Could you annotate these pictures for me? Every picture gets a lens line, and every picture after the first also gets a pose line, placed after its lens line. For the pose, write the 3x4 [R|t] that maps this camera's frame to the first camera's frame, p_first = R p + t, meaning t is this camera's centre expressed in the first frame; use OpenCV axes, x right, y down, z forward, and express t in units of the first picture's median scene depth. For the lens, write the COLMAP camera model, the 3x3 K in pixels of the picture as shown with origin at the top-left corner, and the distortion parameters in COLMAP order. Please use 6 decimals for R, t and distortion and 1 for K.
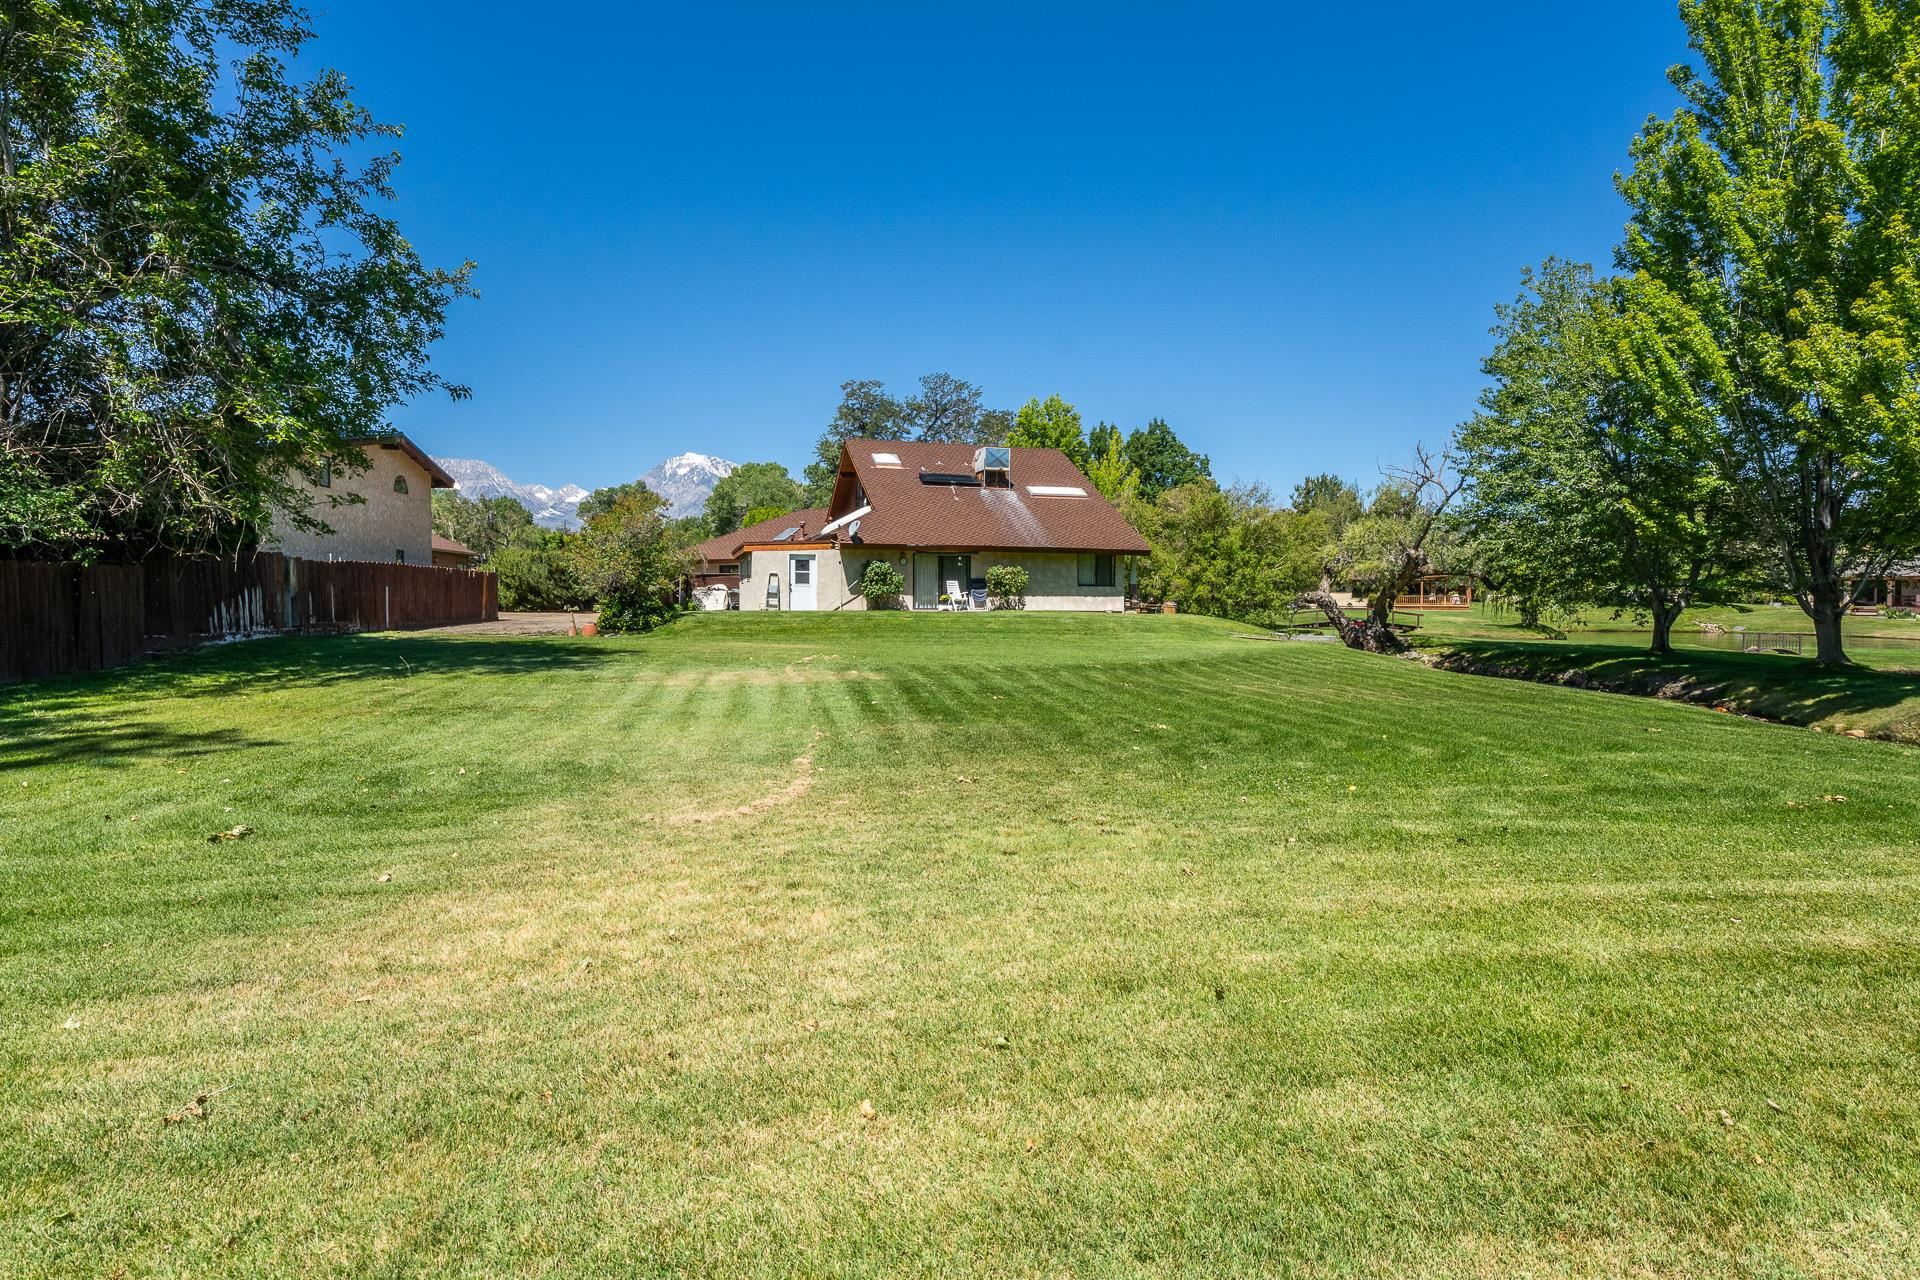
lens RADIAL K [[1001.8, 0, 963.4], [0, 1001.8, 634.3], [0, 0, 1]] dist [-0.003040, -0.000930]
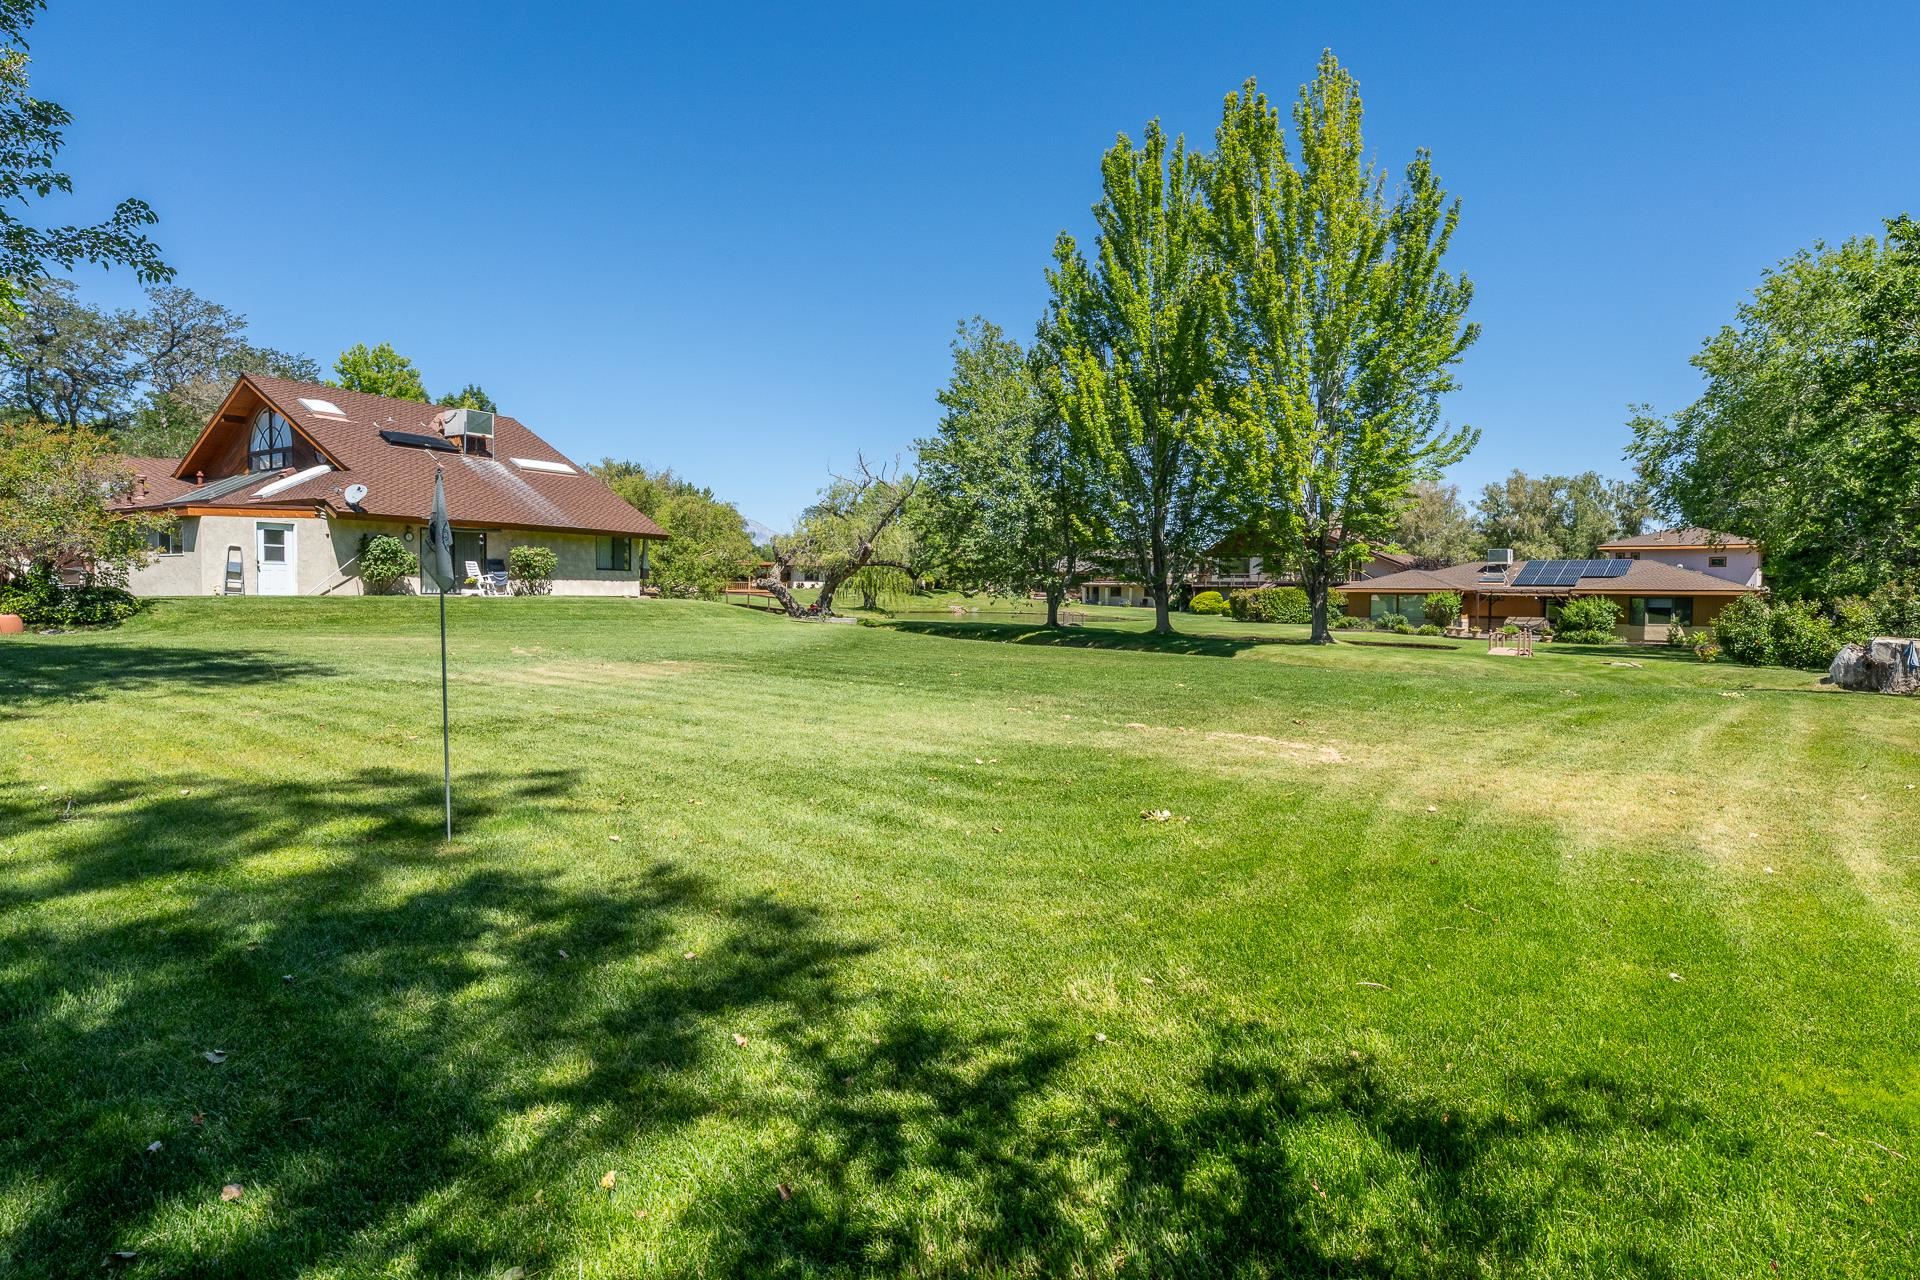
lens RADIAL K [[1001.8, 0, 962.8], [0, 1001.8, 637.3], [0, 0, 1]] dist [-0.003040, -0.000930]
pose [[0.741740, -0.027166, 0.670137, -0.298047], [0.015343, 0.999605, 0.023540, -0.001391], [-0.670512, -0.007179, 0.741864, 0.071690]]
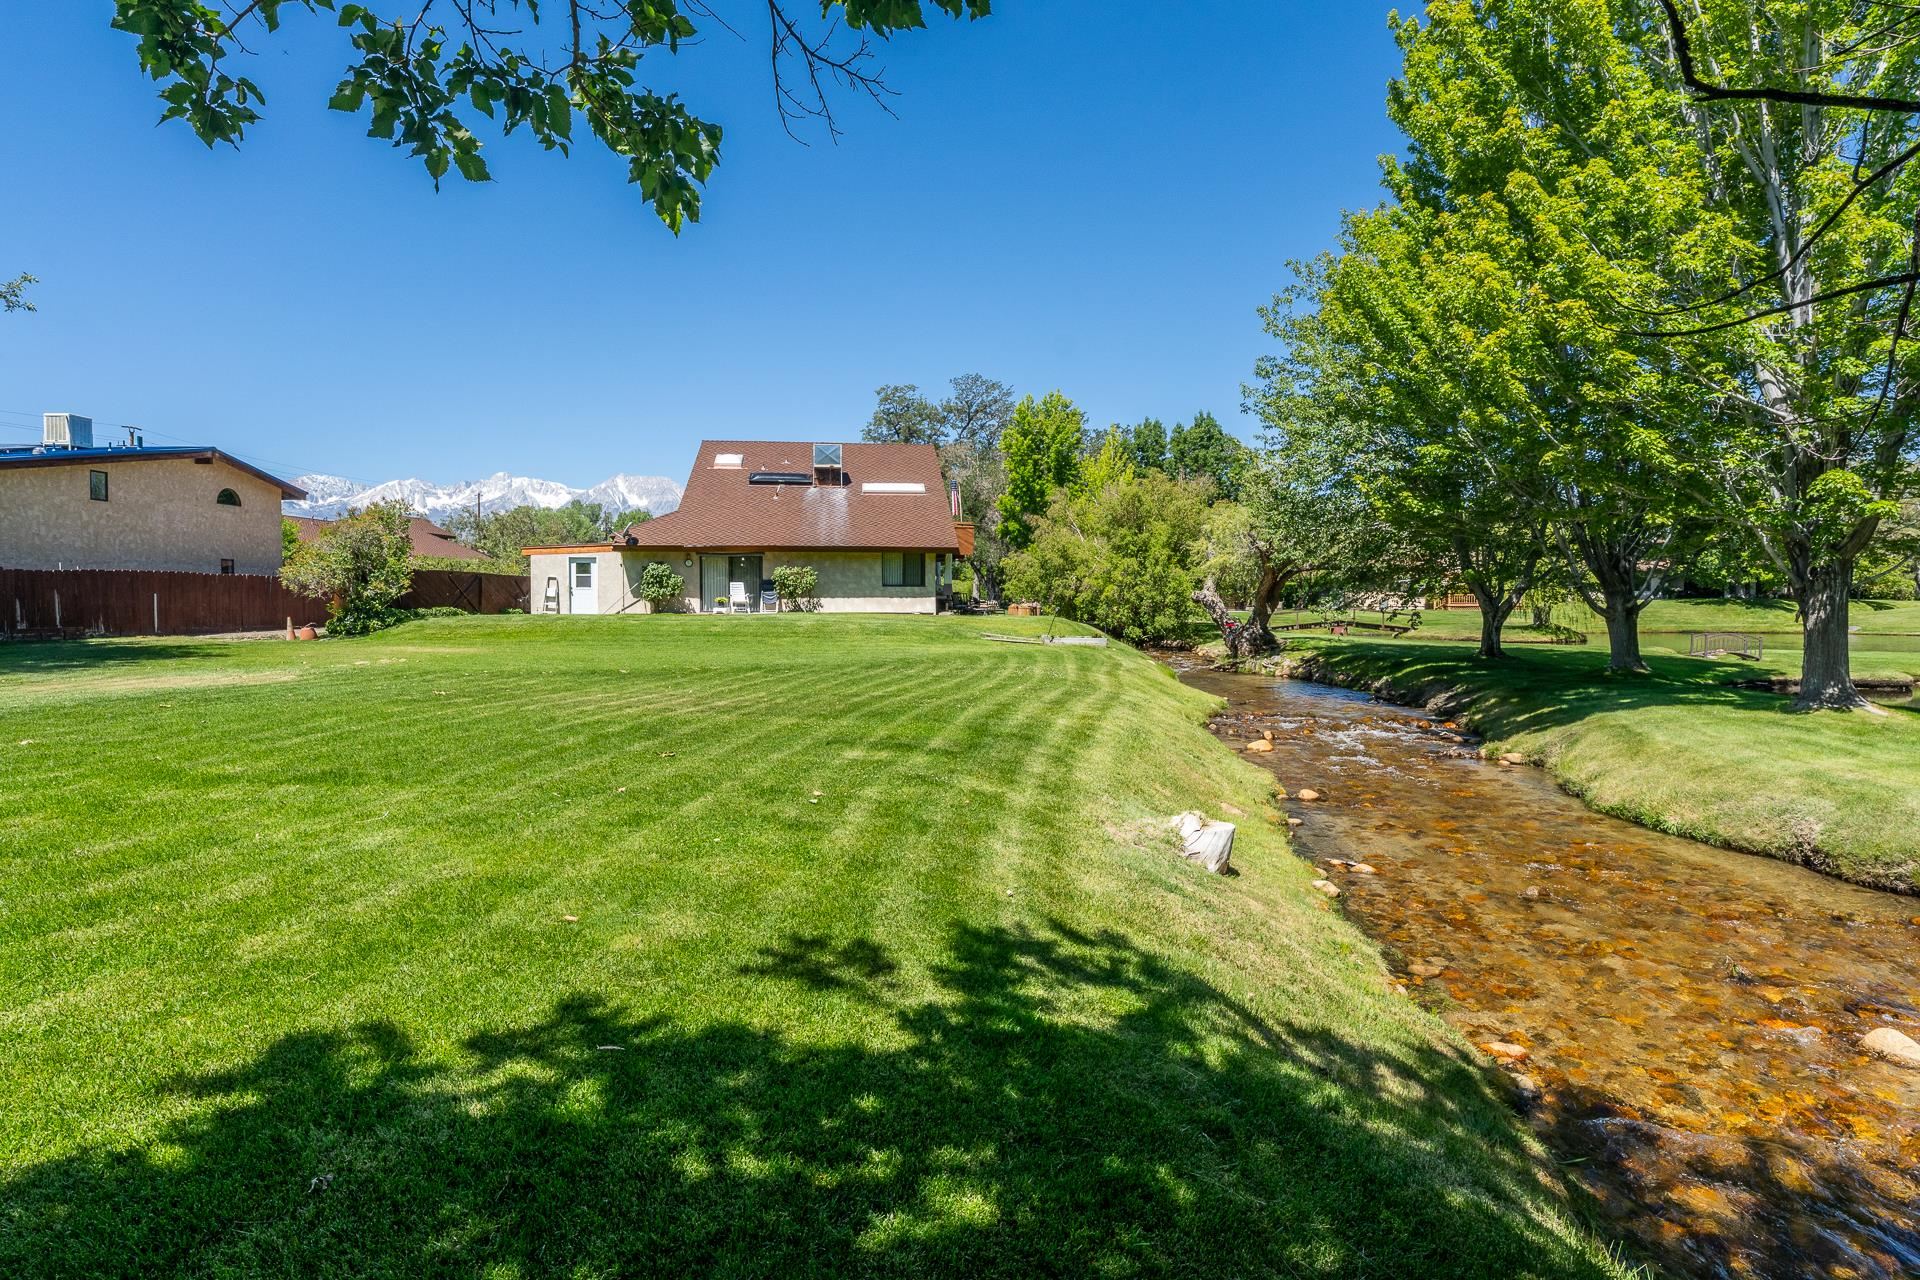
lens RADIAL K [[1001.8, 0, 964.4], [0, 1001.8, 622.6], [0, 0, 1]] dist [-0.003040, -0.000930]
pose [[0.987656, -0.005294, -0.156550, 0.379751], [0.002730, 0.999859, -0.016588, 0.001940], [0.156615, 0.015956, 0.987531, 0.088843]]
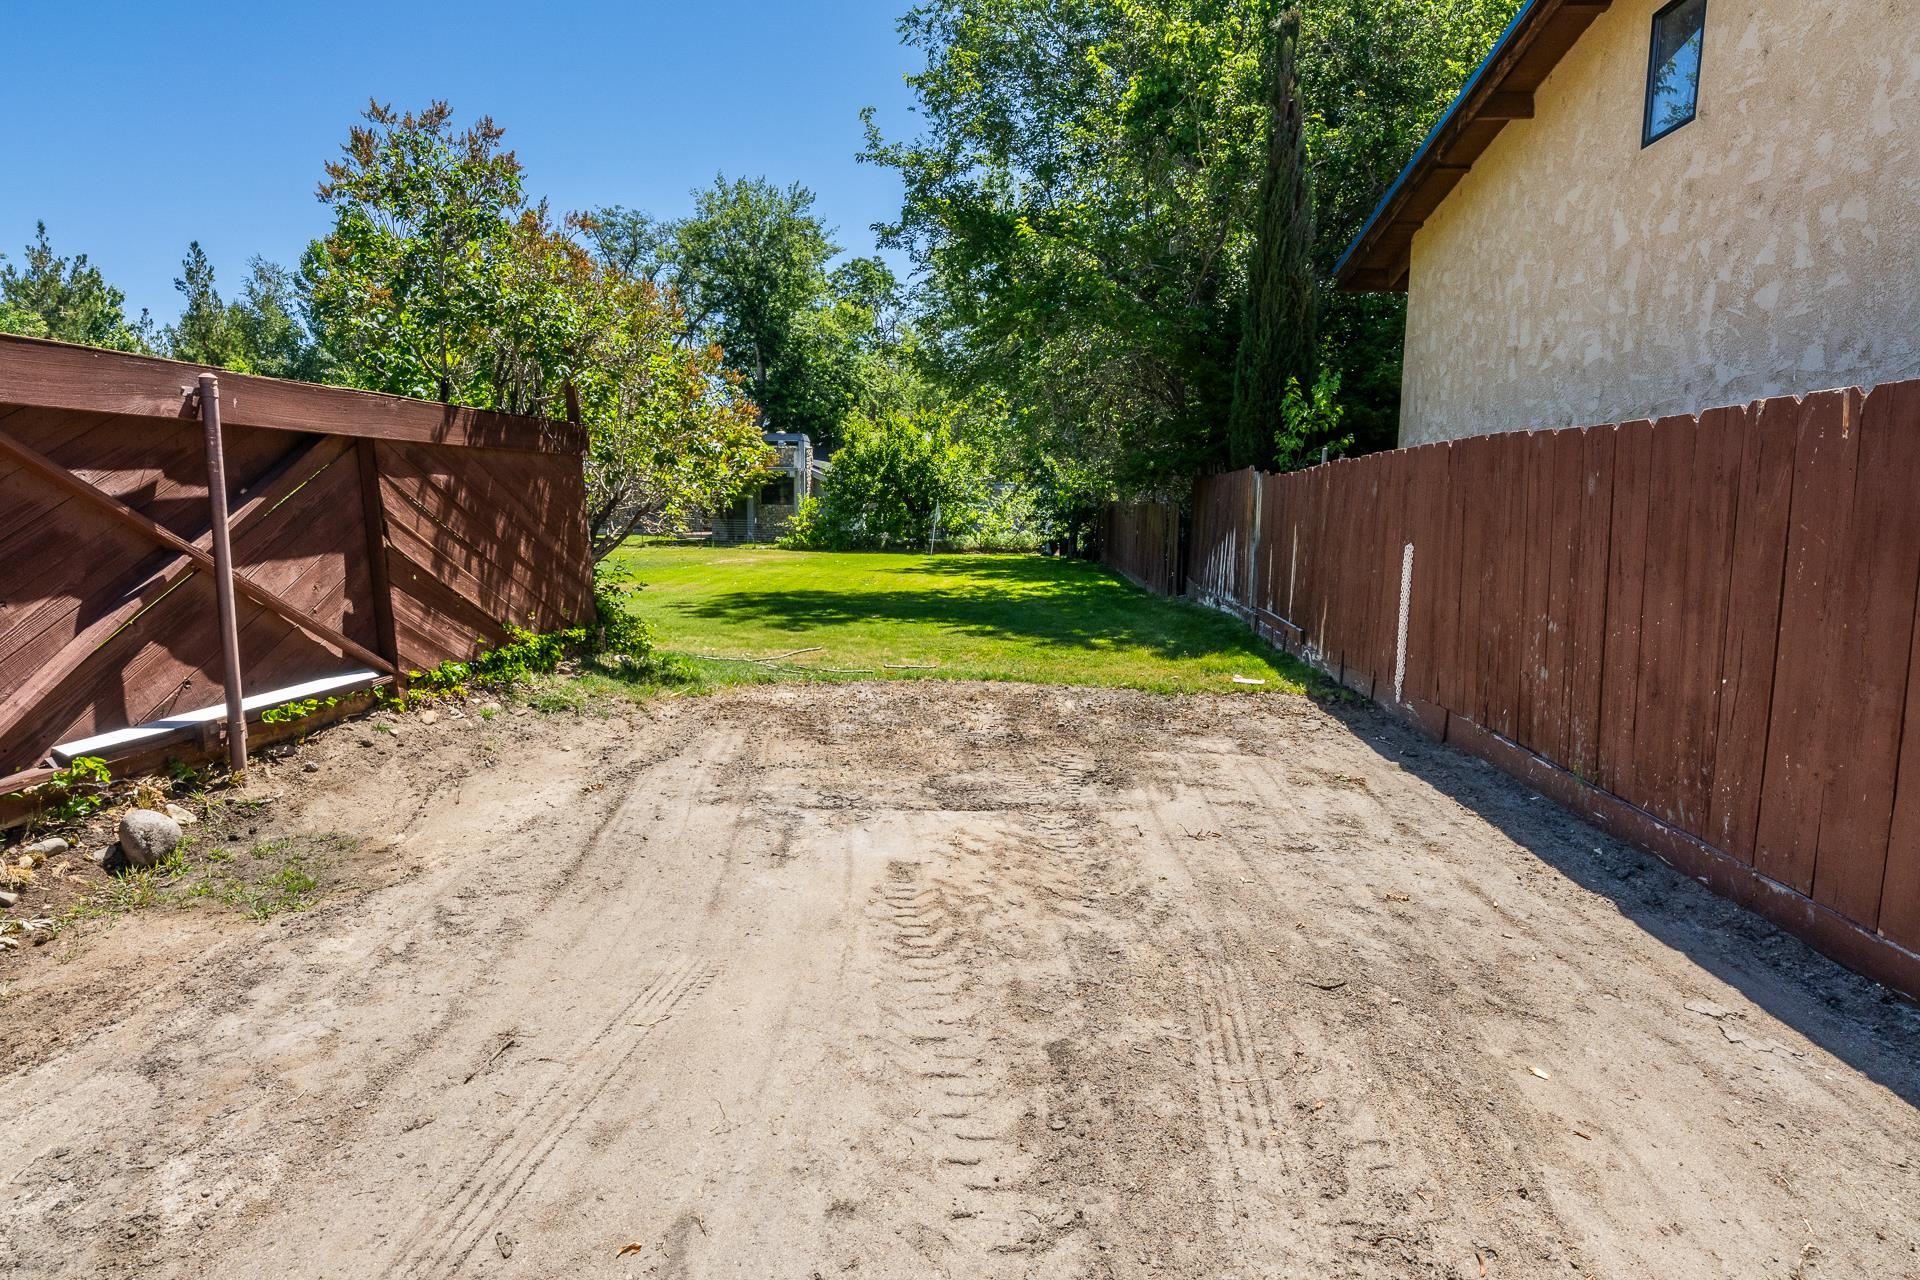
lens RADIAL K [[1001.8, 0, 960.9], [0, 1001.8, 629.0], [0, 0, 1]] dist [-0.003040, -0.000930]
pose [[-0.979247, -0.040804, 0.198523, -0.456808], [-0.007701, 0.986307, 0.164739, -0.059540], [-0.202526, 0.159791, -0.966152, 1.125918]]
